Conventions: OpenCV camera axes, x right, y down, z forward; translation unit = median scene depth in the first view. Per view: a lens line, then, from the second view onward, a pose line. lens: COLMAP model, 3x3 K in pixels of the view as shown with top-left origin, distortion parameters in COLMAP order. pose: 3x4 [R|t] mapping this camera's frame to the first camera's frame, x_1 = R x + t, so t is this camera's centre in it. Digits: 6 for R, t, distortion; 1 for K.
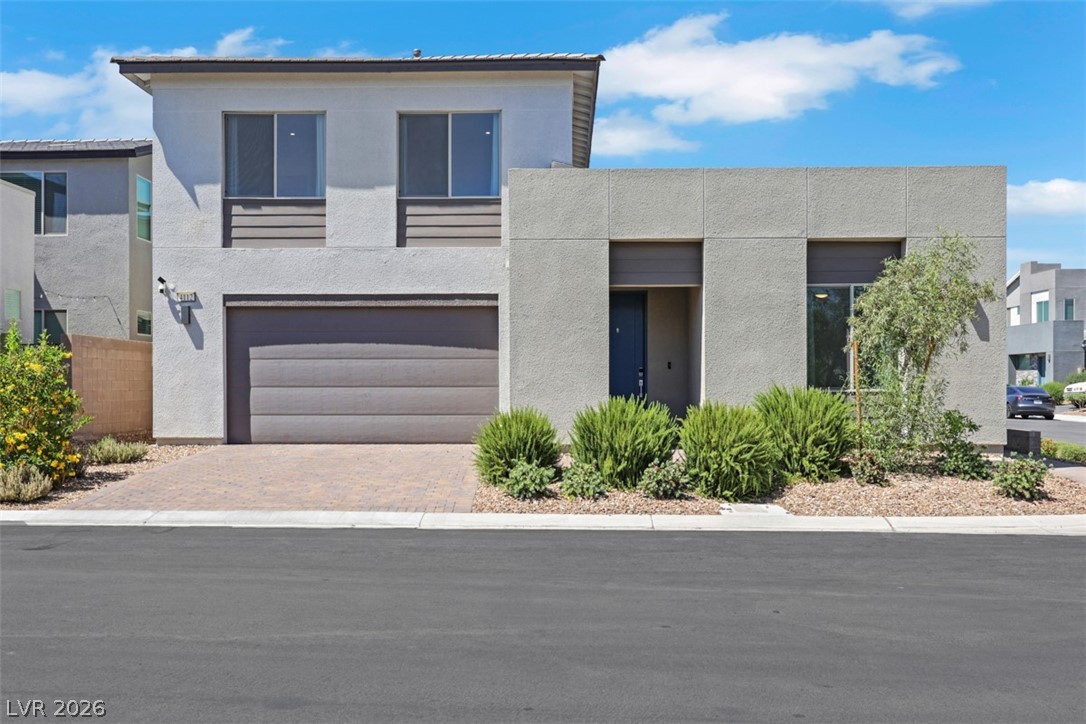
lens RADIAL K [[1066.8, 0, 543.0], [0, 1066.8, 362.0], [0, 0, 1]] dist [0.006802, 0.004357]
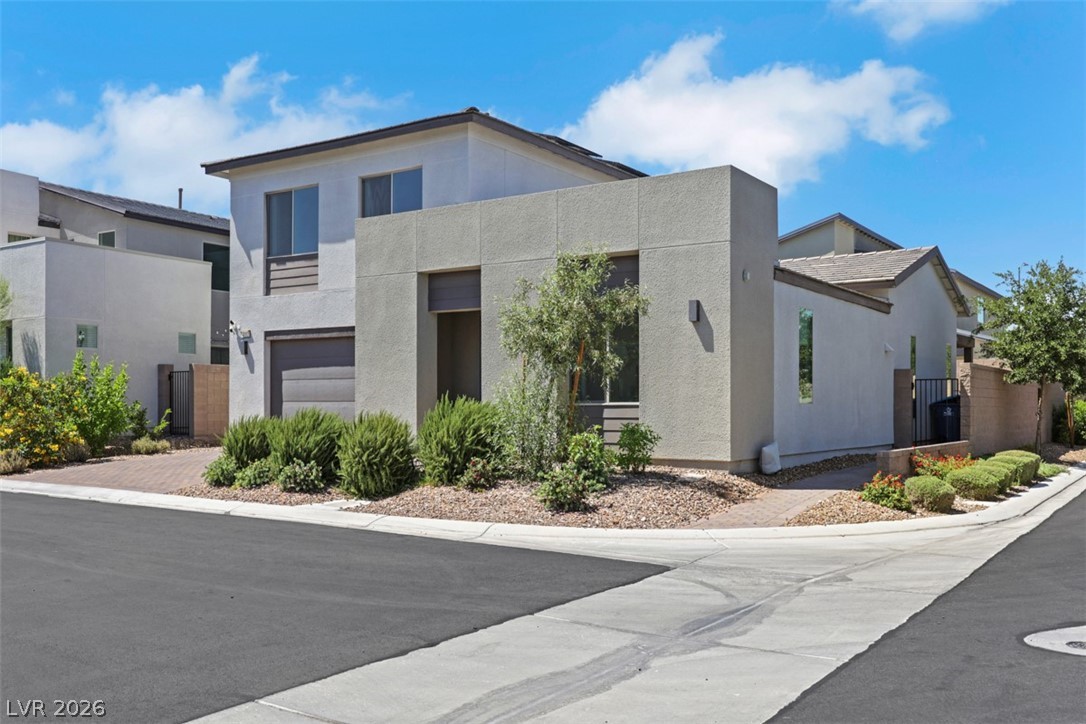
lens RADIAL K [[986.3, 0, 542.7], [0, 986.3, 391.6], [0, 0, 1]] dist [0.005025, -0.001882]
pose [[0.846391, -0.004519, -0.532543, 0.642979], [0.007856, 0.999961, 0.004001, 0.009257], [0.532504, -0.007570, 0.846394, 0.148686]]
